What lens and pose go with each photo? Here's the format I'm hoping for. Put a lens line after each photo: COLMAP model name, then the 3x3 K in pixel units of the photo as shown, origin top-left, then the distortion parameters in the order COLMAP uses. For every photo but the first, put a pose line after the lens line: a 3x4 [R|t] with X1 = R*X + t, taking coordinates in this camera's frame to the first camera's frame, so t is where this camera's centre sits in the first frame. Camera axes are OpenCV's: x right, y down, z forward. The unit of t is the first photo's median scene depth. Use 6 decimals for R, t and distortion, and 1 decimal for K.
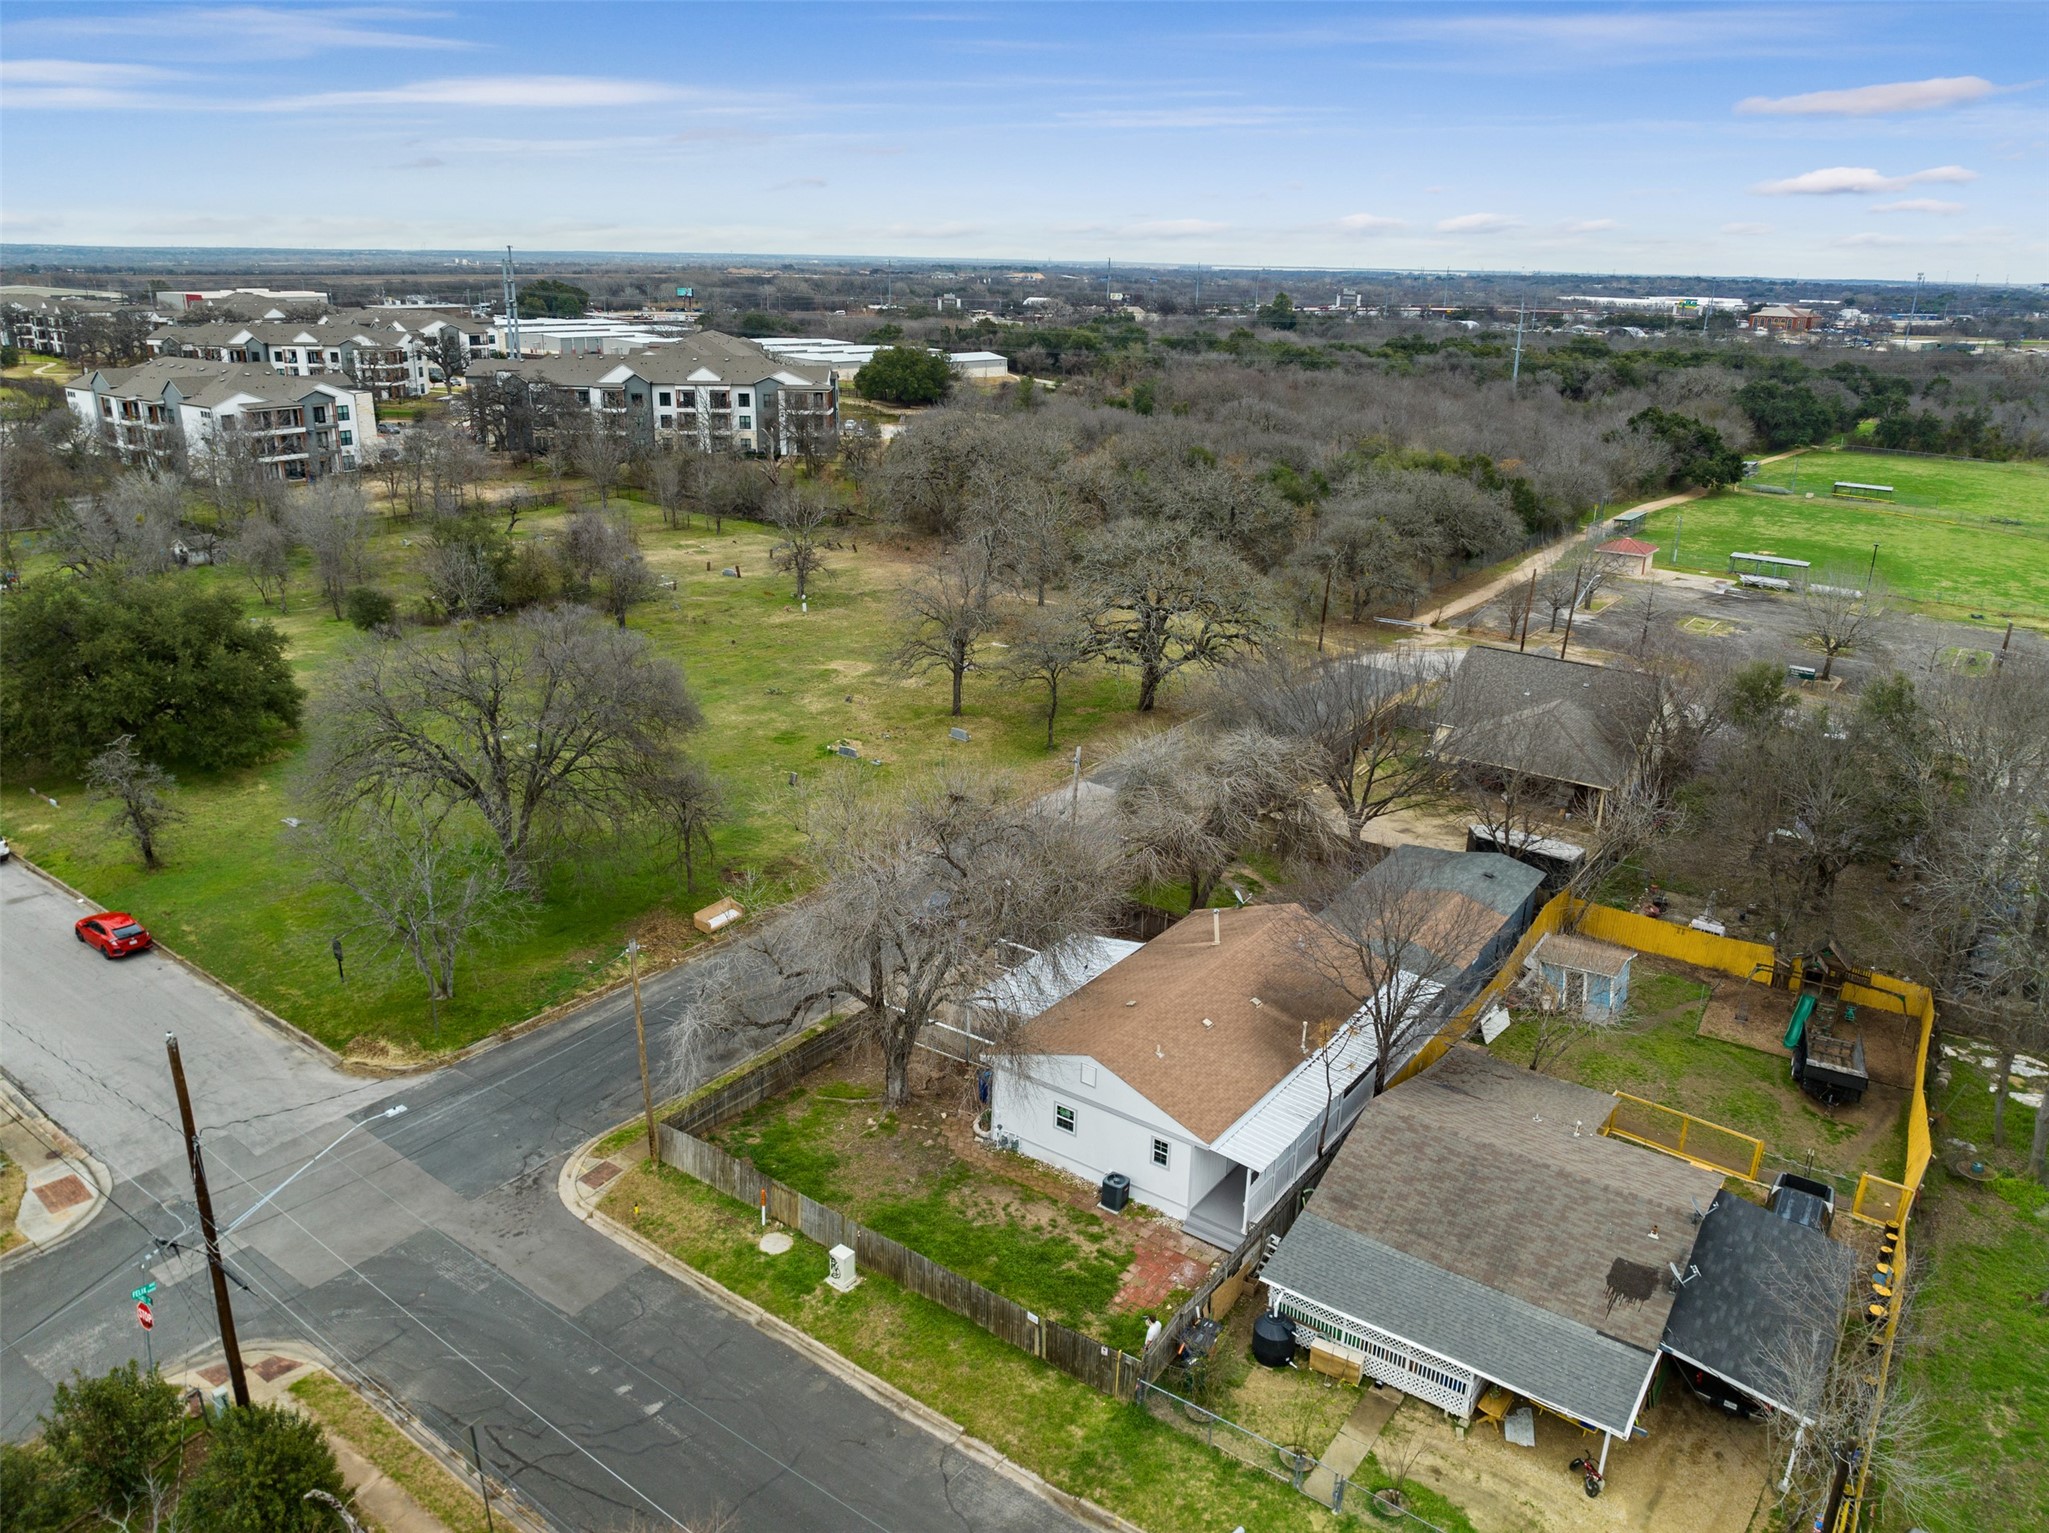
lens RADIAL K [[1445.1, 0, 1122.9], [0, 1445.1, 791.8], [0, 0, 1]] dist [-0.038180, 0.005220]
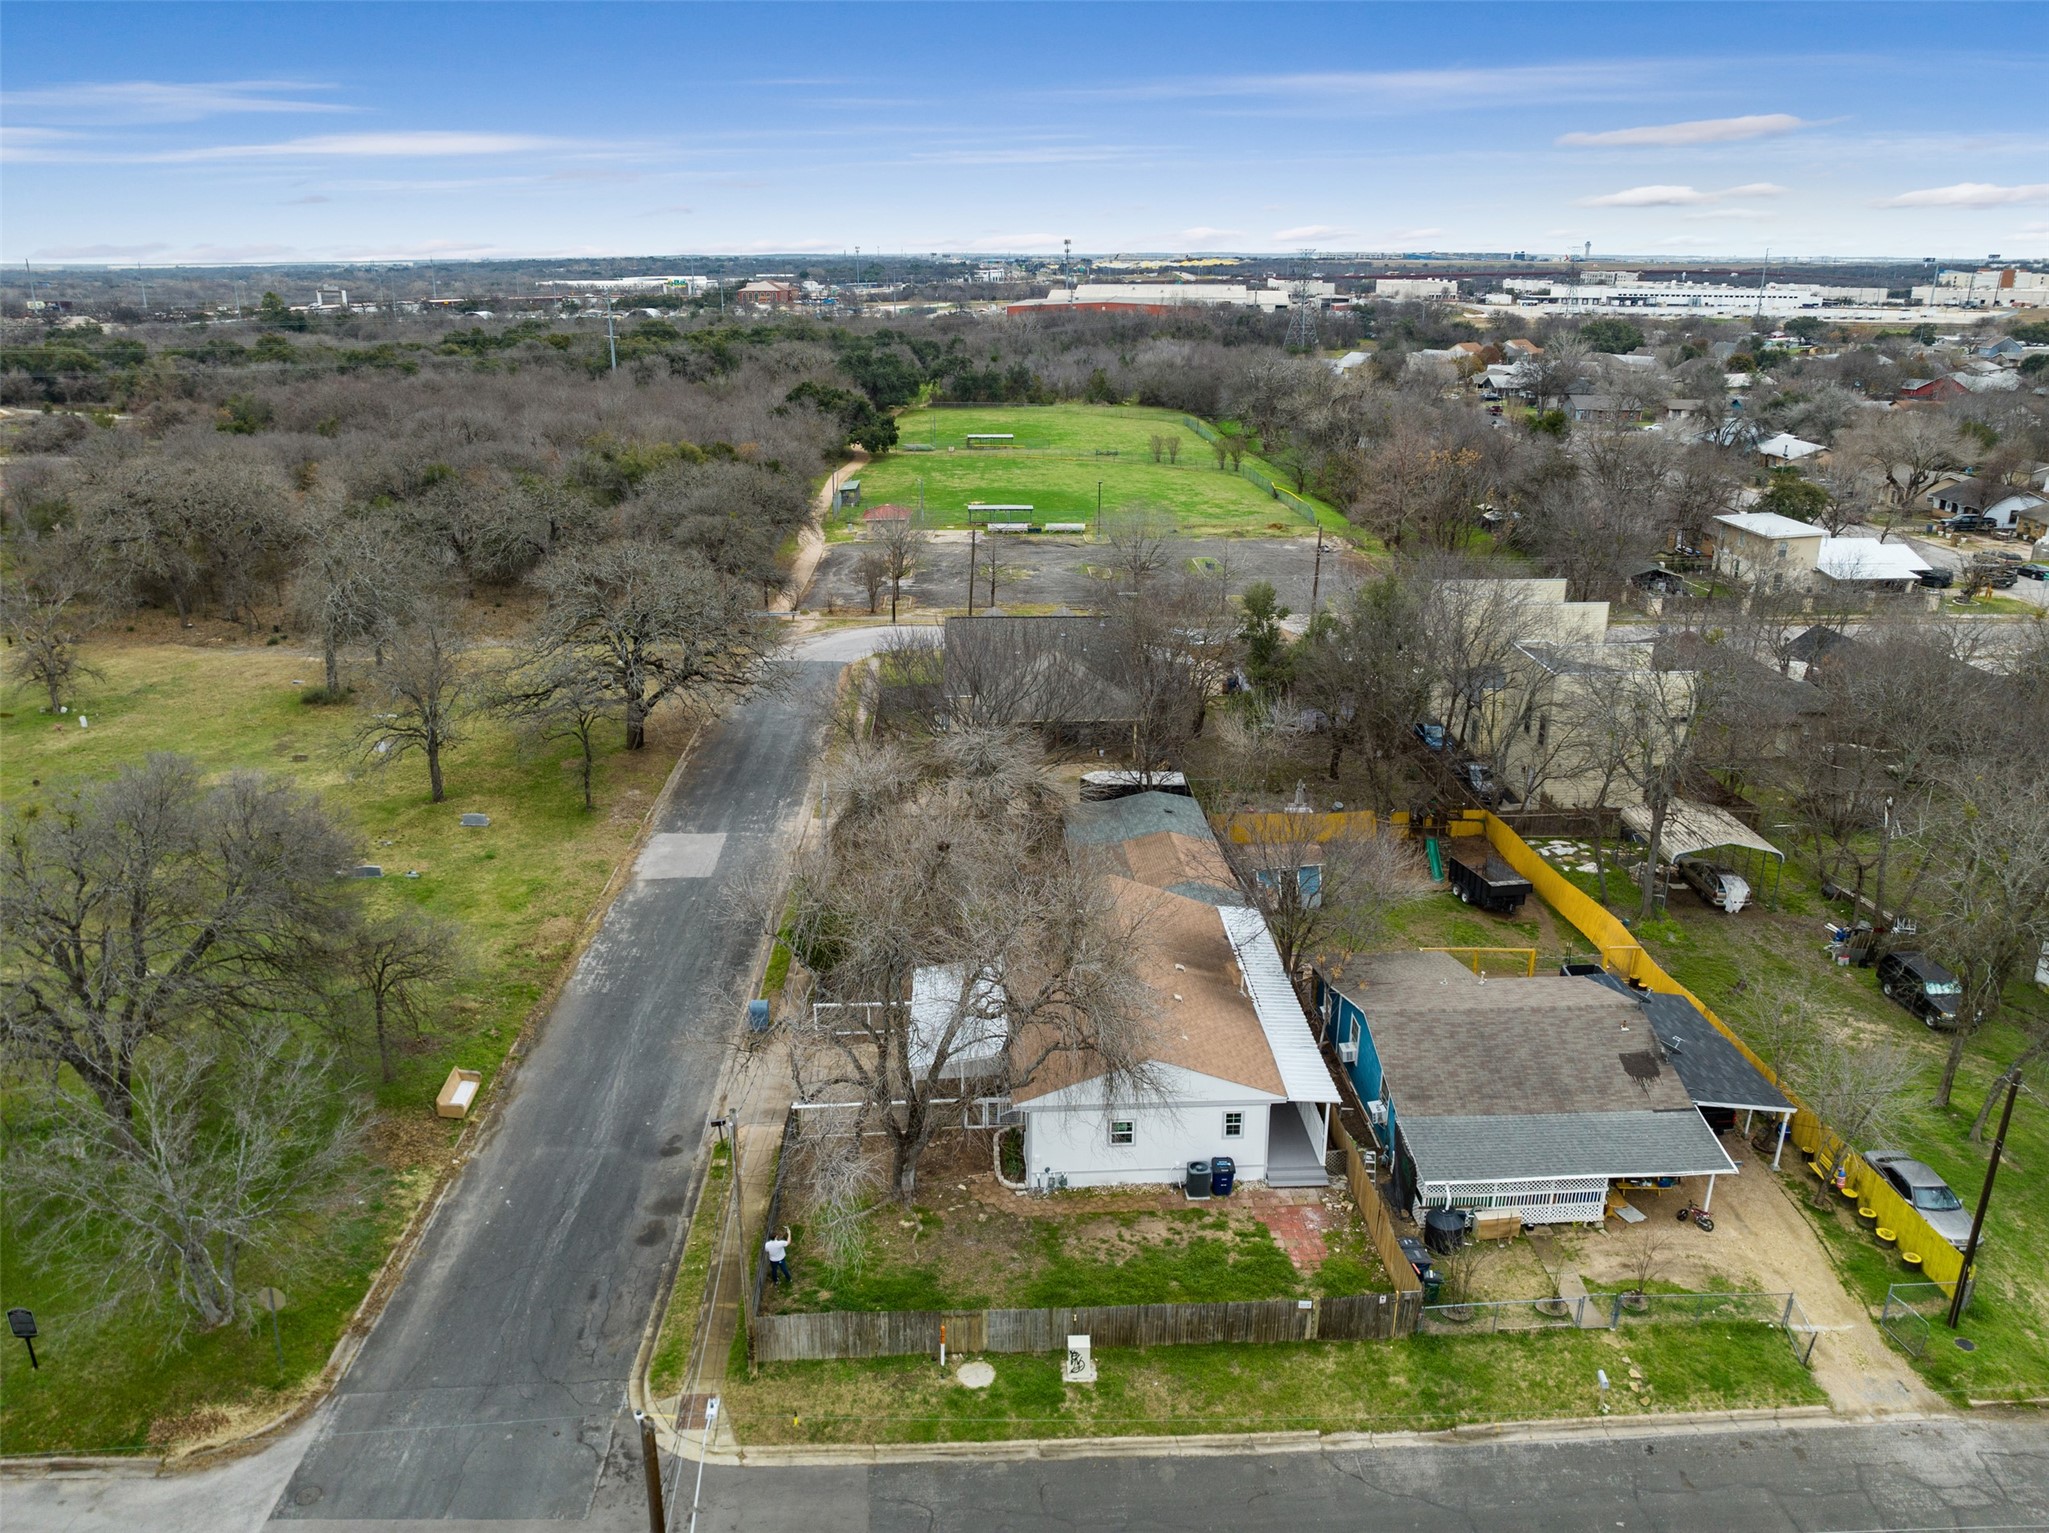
lens RADIAL K [[1445.1, 0, 1028.8], [0, 1445.1, 765.1], [0, 0, 1]] dist [-0.038180, 0.005220]
pose [[0.791525, -0.221187, 0.569706, -0.619967], [0.224294, 0.972293, 0.065868, -0.100653], [-0.568490, 0.075645, 0.819205, 0.218651]]
